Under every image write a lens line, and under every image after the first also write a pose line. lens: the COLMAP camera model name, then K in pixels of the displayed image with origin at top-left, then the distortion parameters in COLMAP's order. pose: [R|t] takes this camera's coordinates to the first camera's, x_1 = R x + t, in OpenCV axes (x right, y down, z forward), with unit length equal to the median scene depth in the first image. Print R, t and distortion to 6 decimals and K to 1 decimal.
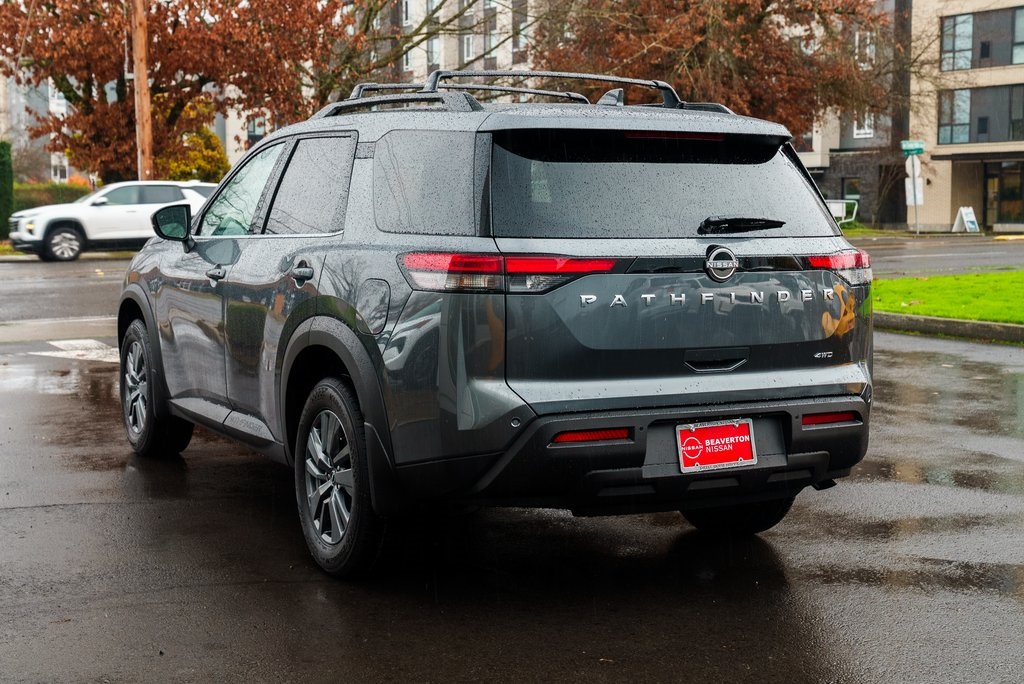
lens RADIAL K [[1524.0, 0, 512.0], [0, 1524.0, 342.0], [0, 0, 1]] dist [0.016815, 0.011848]
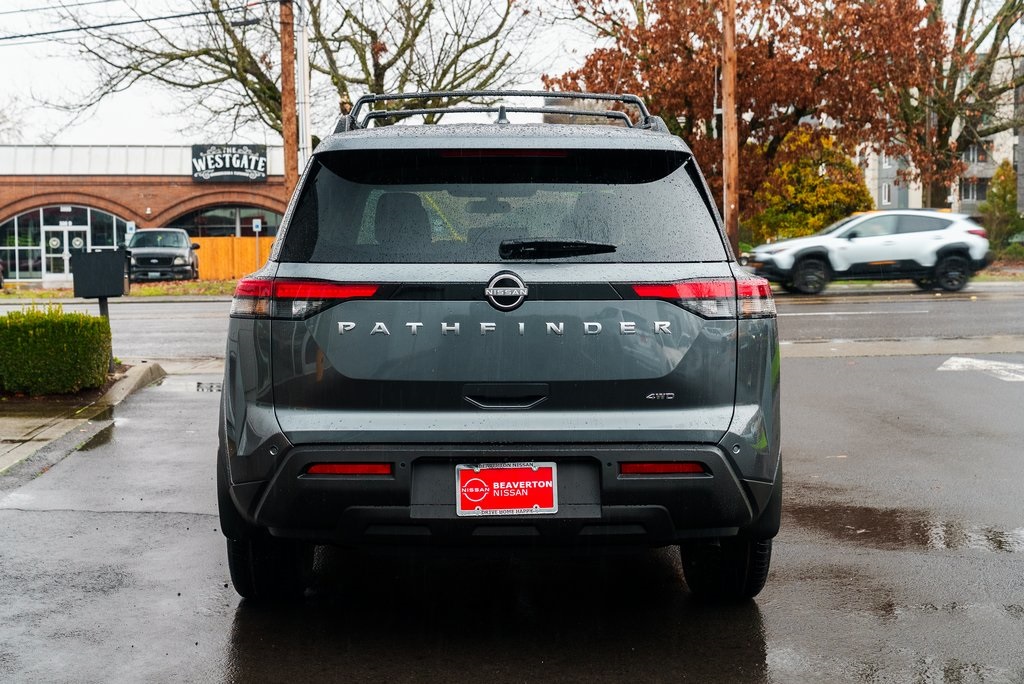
lens RADIAL K [[1553.9, 0, 512.0], [0, 1553.9, 342.0], [0, 0, 1]] dist [0.014947, -0.024887]
pose [[0.894836, 0.022353, -0.445835, 0.548577], [-0.033107, 0.999318, -0.016347, -0.005410], [0.445165, 0.029388, 0.894966, 0.161904]]
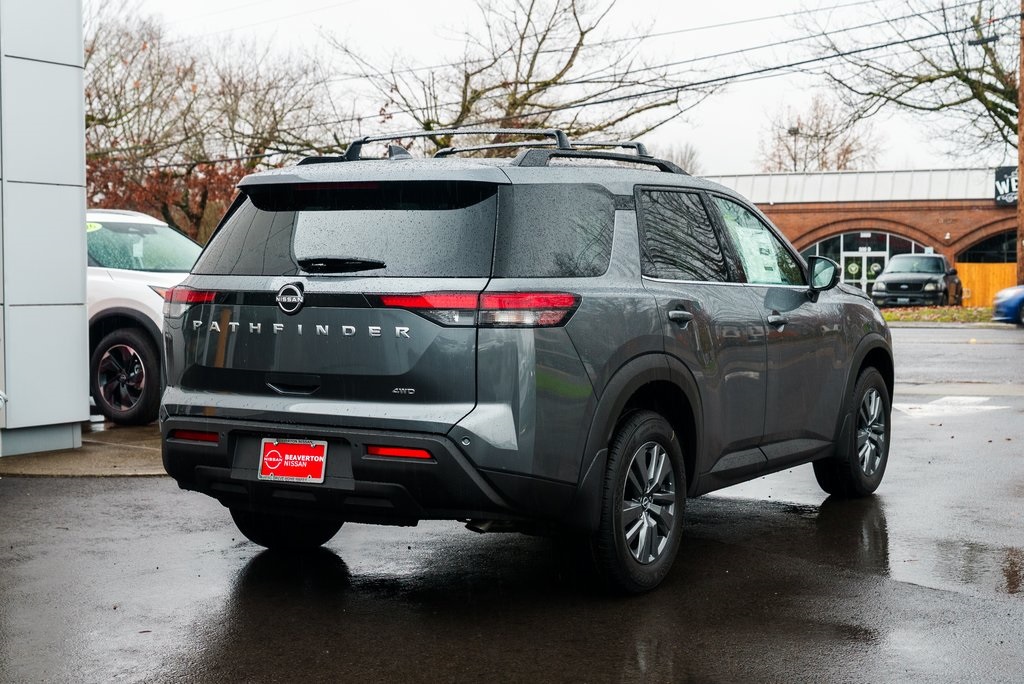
lens RADIAL K [[1585.8, 0, 512.0], [0, 1585.8, 342.0], [0, 0, 1]] dist [0.129982, 0.004822]
pose [[0.522189, 0.038507, -0.851960, 1.204815], [-0.078246, 0.996930, -0.002899, -0.028239], [0.849233, 0.068176, 0.523599, 0.515850]]
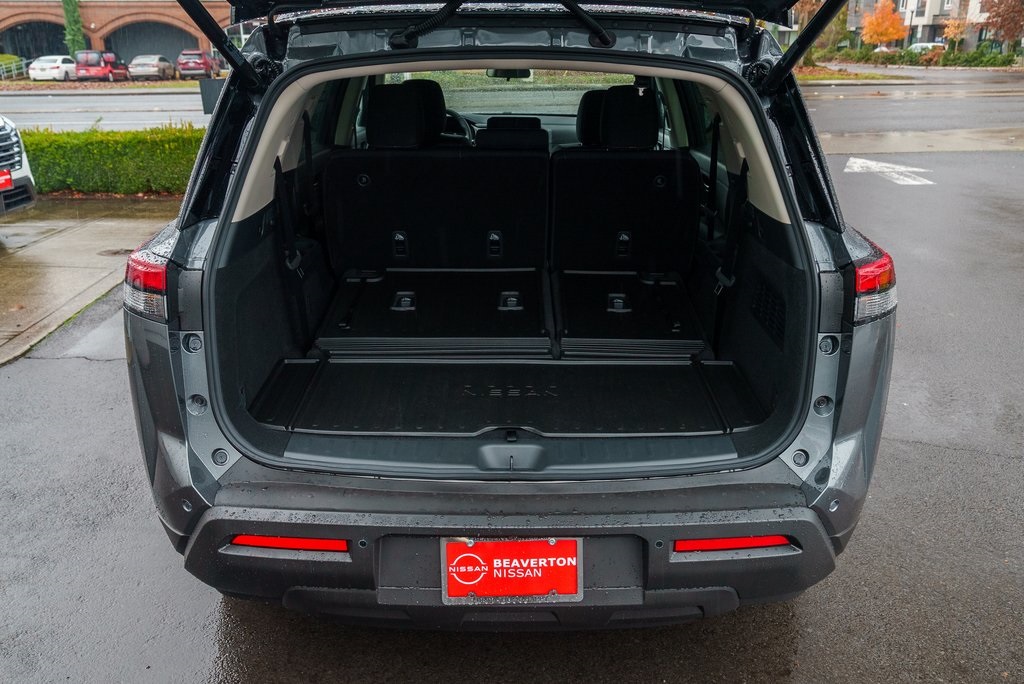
lens RADIAL K [[871.0, 0, 531.7], [0, 871.0, 346.4], [0, 0, 1]] dist [-0.000922, 0.002363]
pose [[0.892134, 0.149166, -0.426435, 0.285005], [-0.040684, 0.966609, 0.253004, -0.118394], [0.449935, -0.208365, 0.868414, 0.695835]]
